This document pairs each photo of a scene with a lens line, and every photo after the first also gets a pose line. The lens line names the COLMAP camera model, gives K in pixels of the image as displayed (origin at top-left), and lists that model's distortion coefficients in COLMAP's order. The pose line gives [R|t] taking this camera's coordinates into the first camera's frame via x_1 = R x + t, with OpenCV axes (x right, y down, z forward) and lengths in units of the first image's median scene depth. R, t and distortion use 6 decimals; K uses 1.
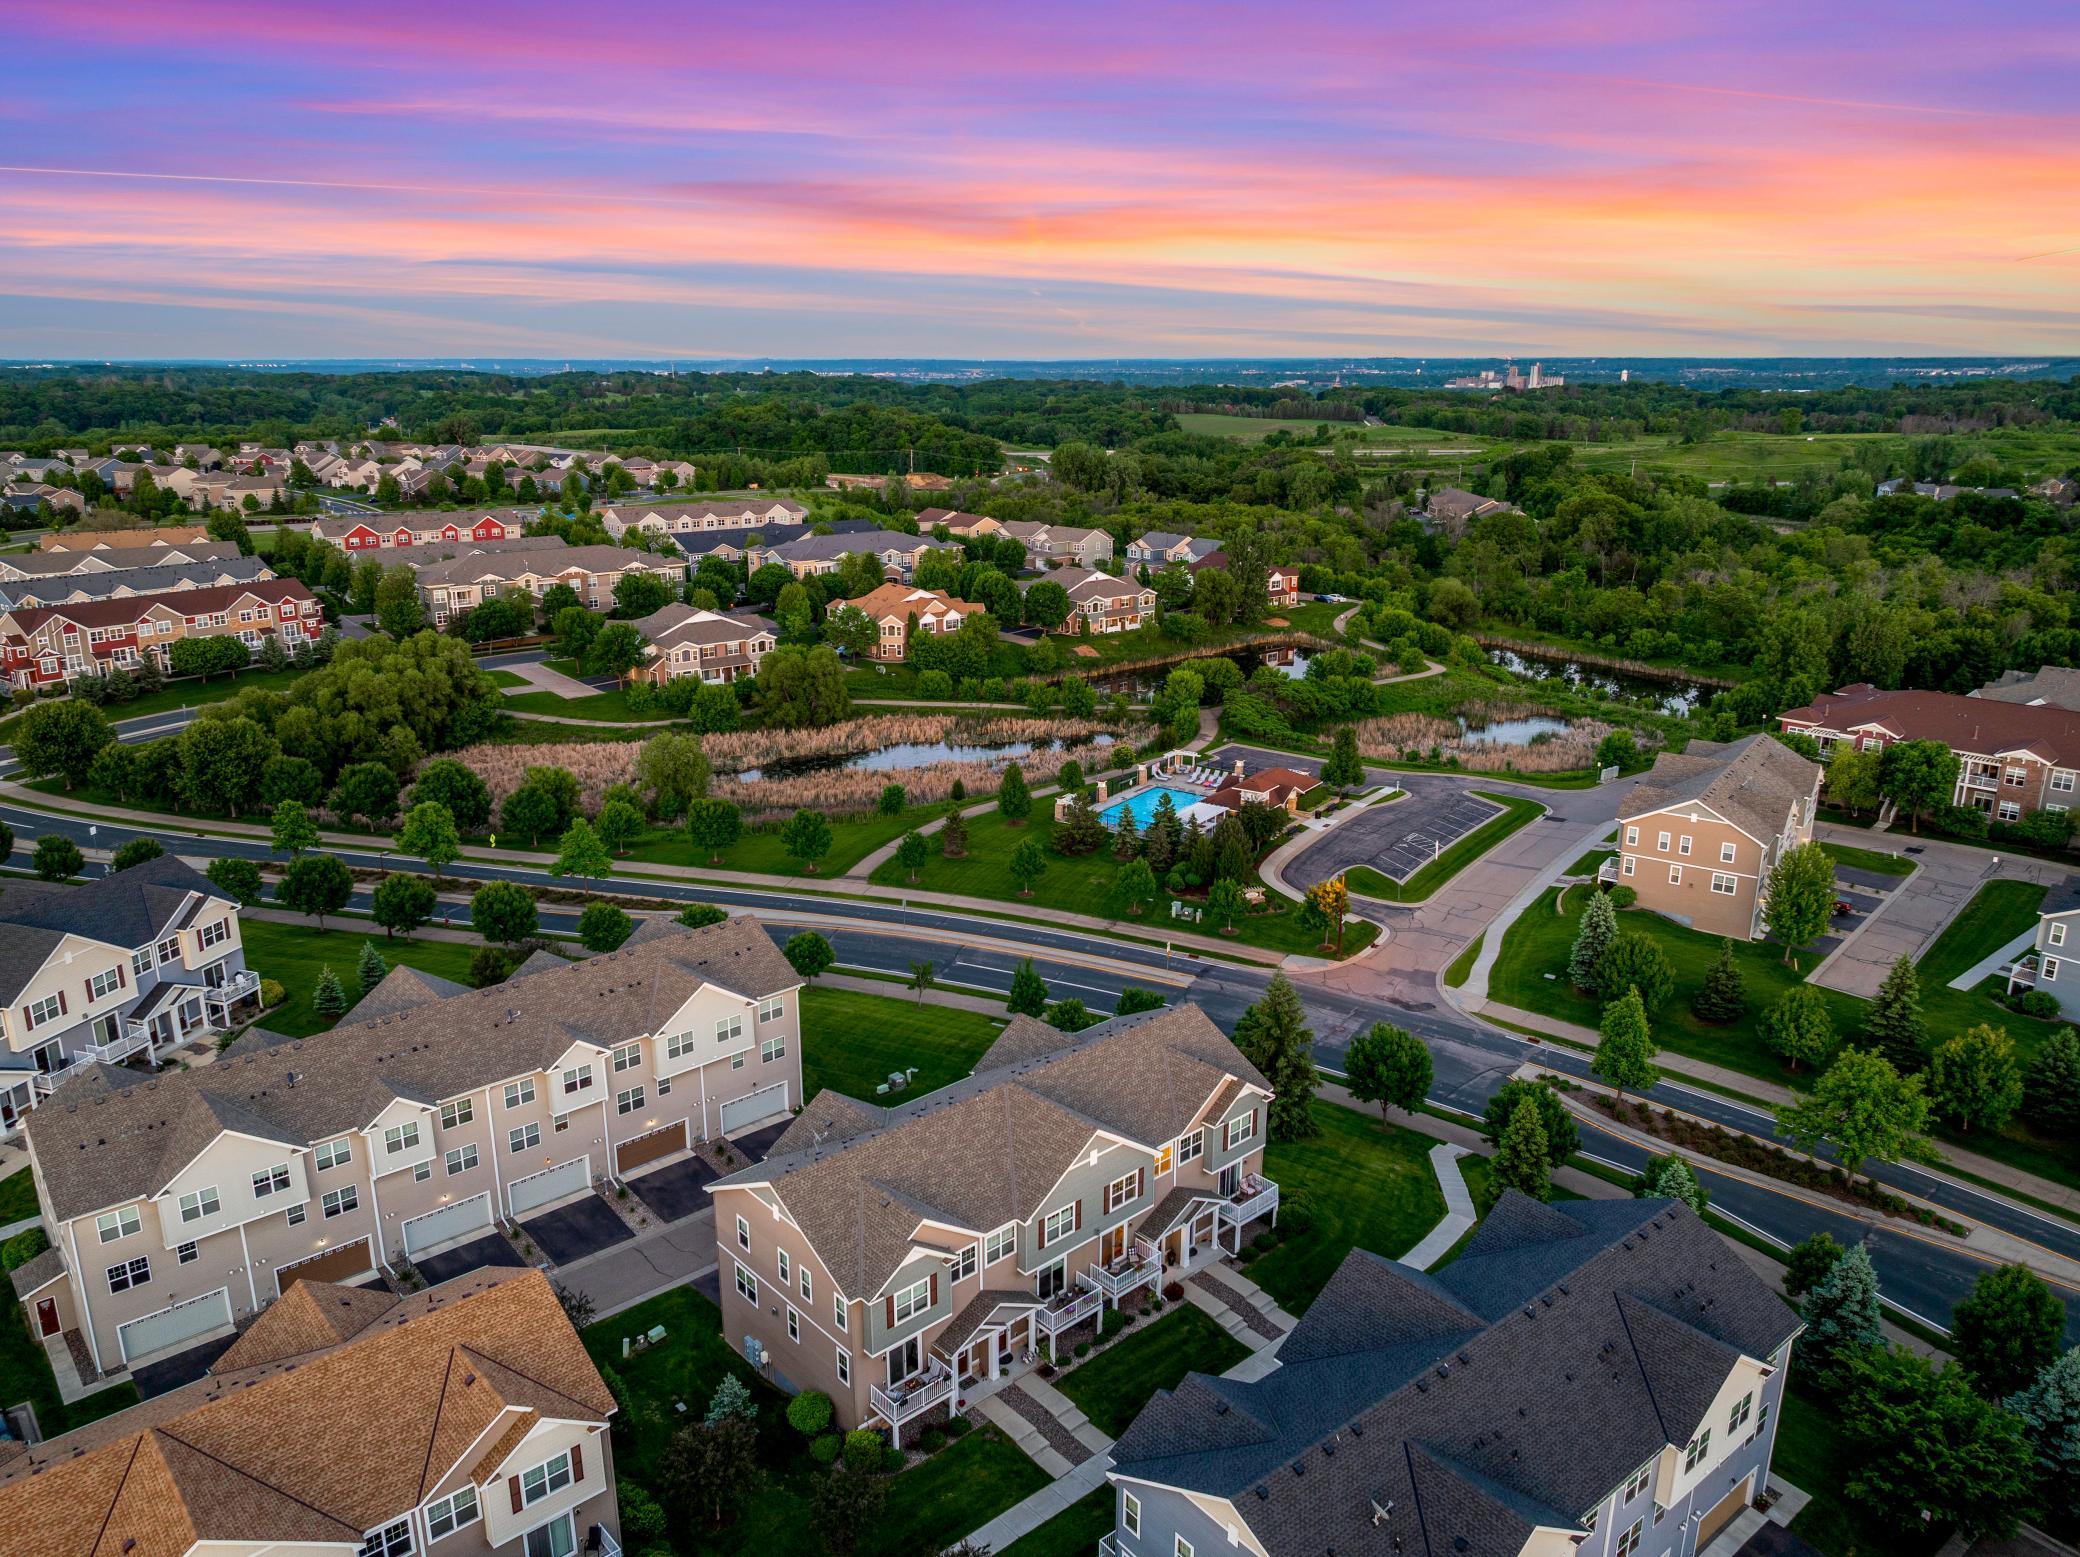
lens RADIAL K [[1575.0, 0, 1050.3], [0, 1575.0, 743.6], [0, 0, 1]] dist [-0.000857, -0.192756]
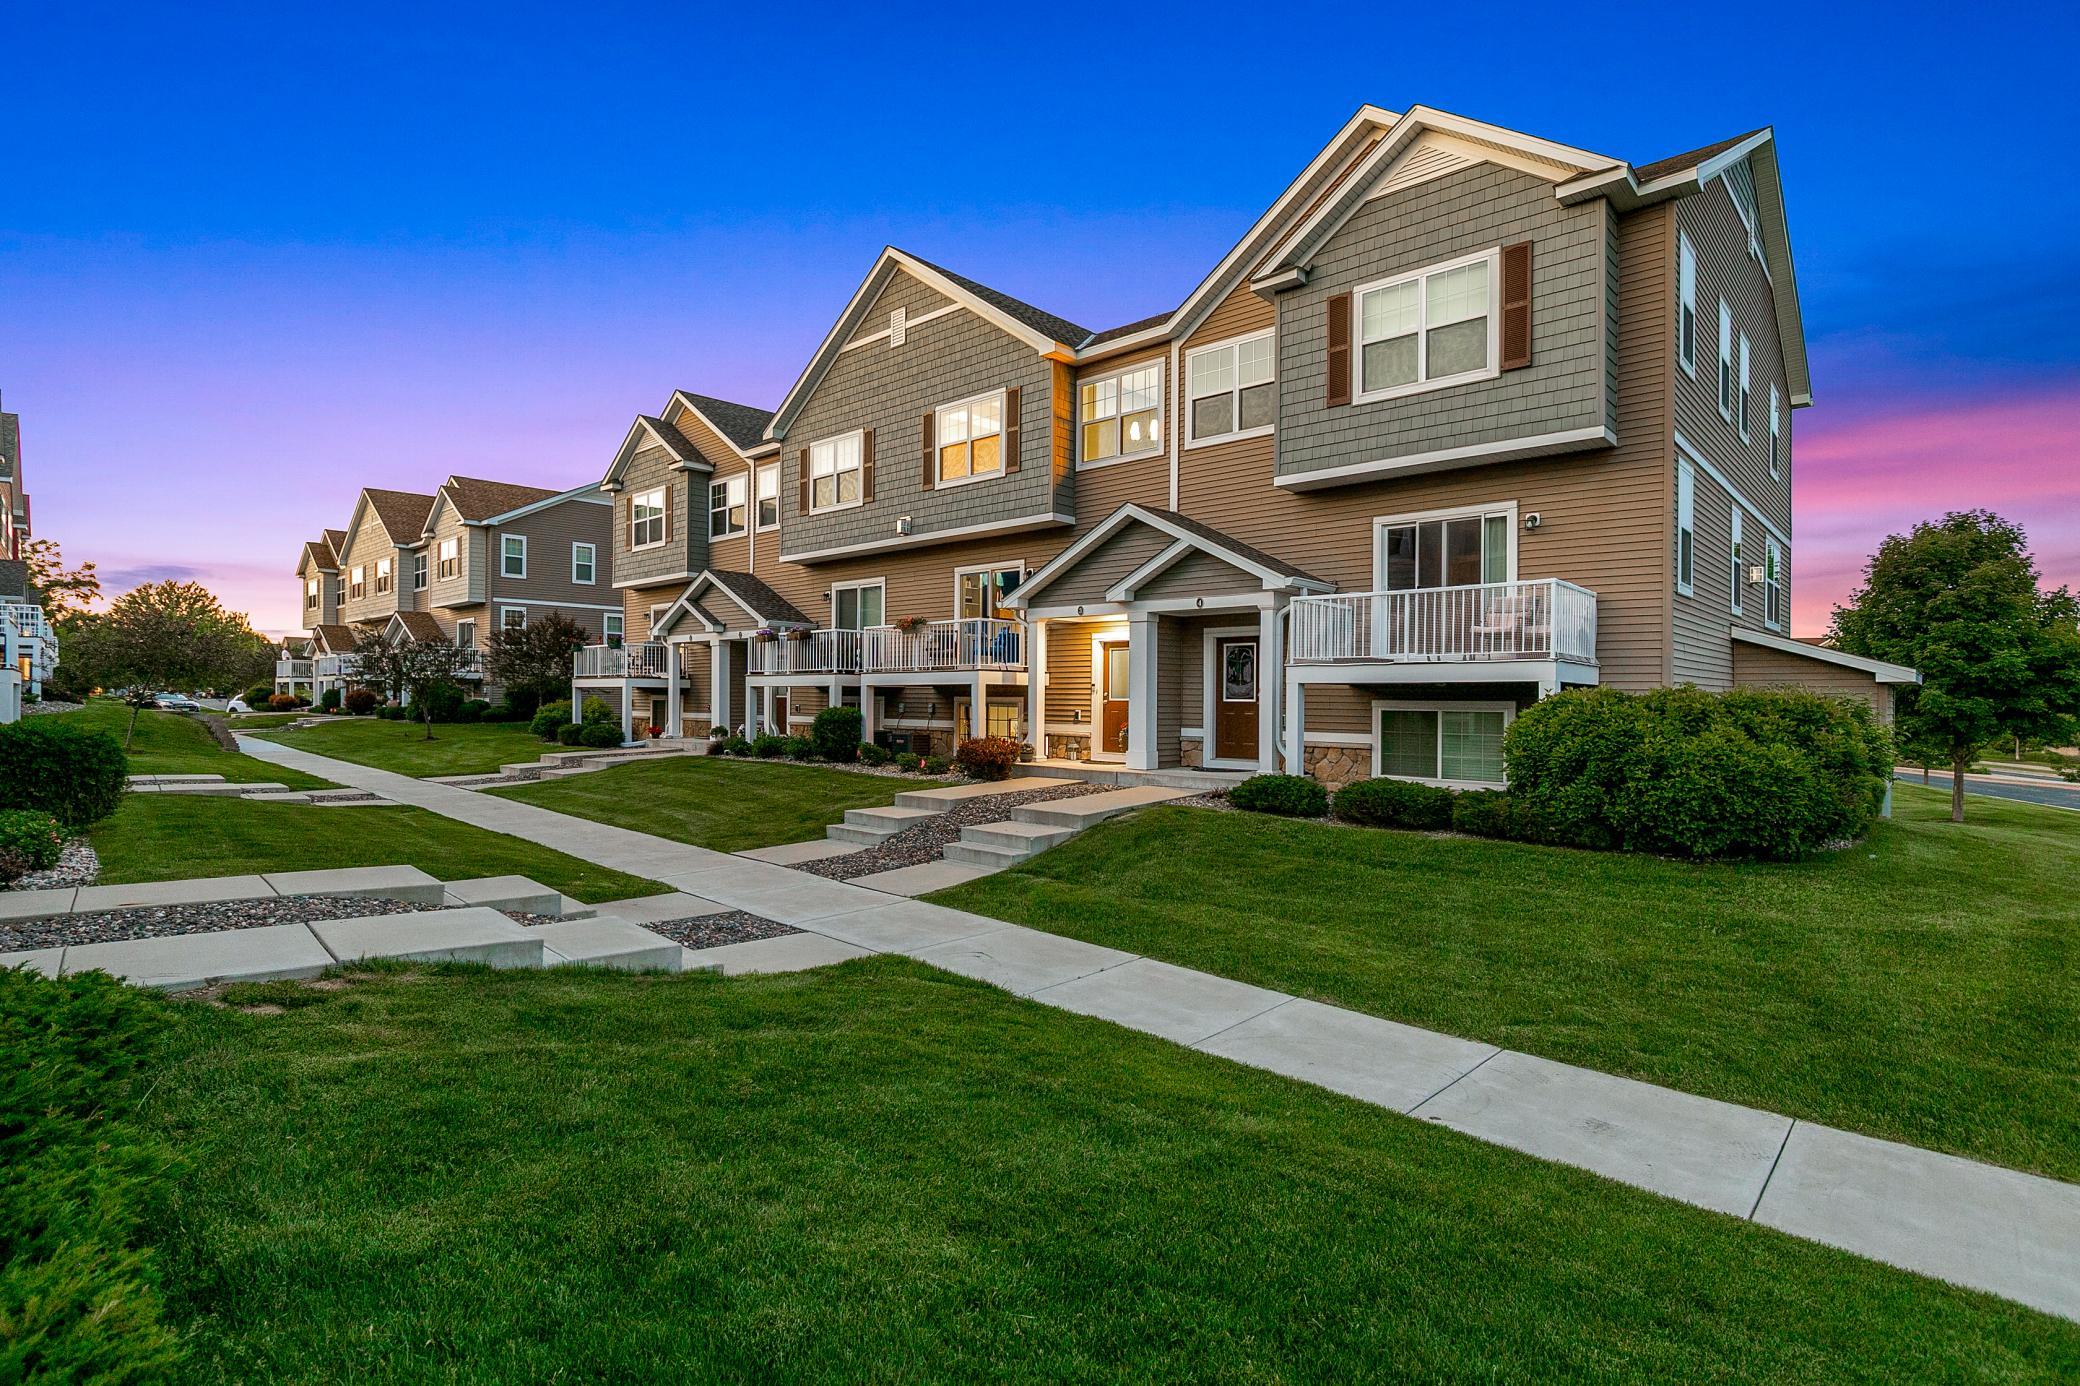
lens RADIAL K [[1002.9, 0, 1038.1], [0, 1002.9, 695.4], [0, 0, 1]] dist [-0.003234, -0.000152]
pose [[0.075868, -0.002696, -0.997114, 0.179141], [-0.273369, 0.961625, -0.023400, 0.207952], [0.958913, 0.274355, 0.072220, 0.609064]]
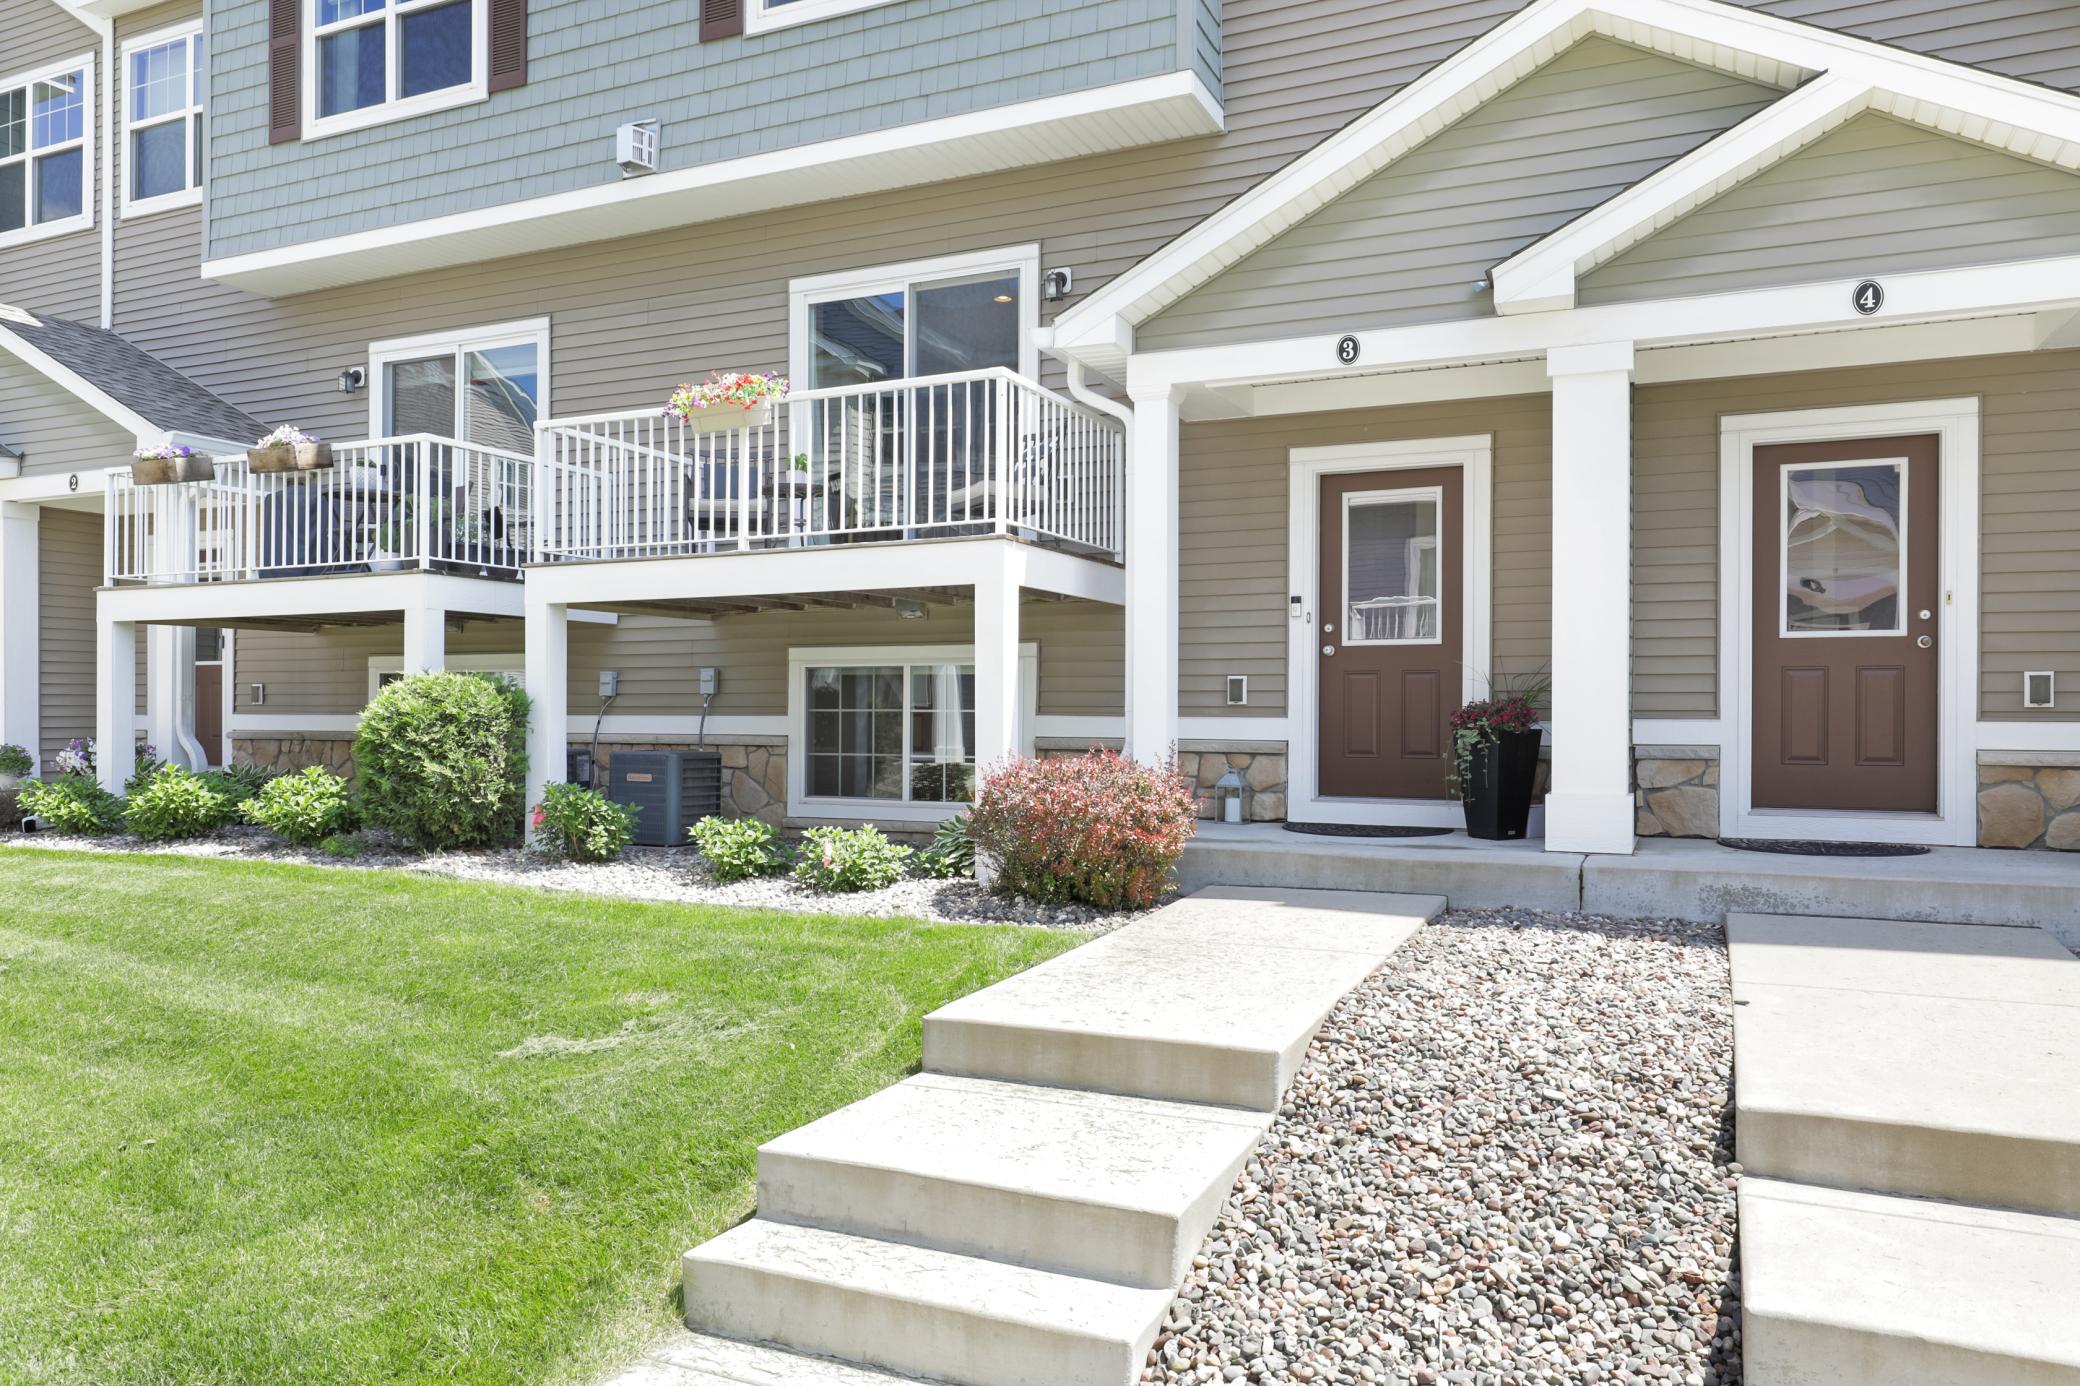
lens RADIAL K [[1441.0, 0, 1039.0], [0, 1441.0, 695.7], [0, 0, 1]] dist [-0.000244, 0.003971]
pose [[0.377152, -0.008273, -0.926114, 0.098664], [-0.247911, 0.962568, -0.109558, 0.215992], [0.892354, 0.270914, 0.360984, 0.592000]]
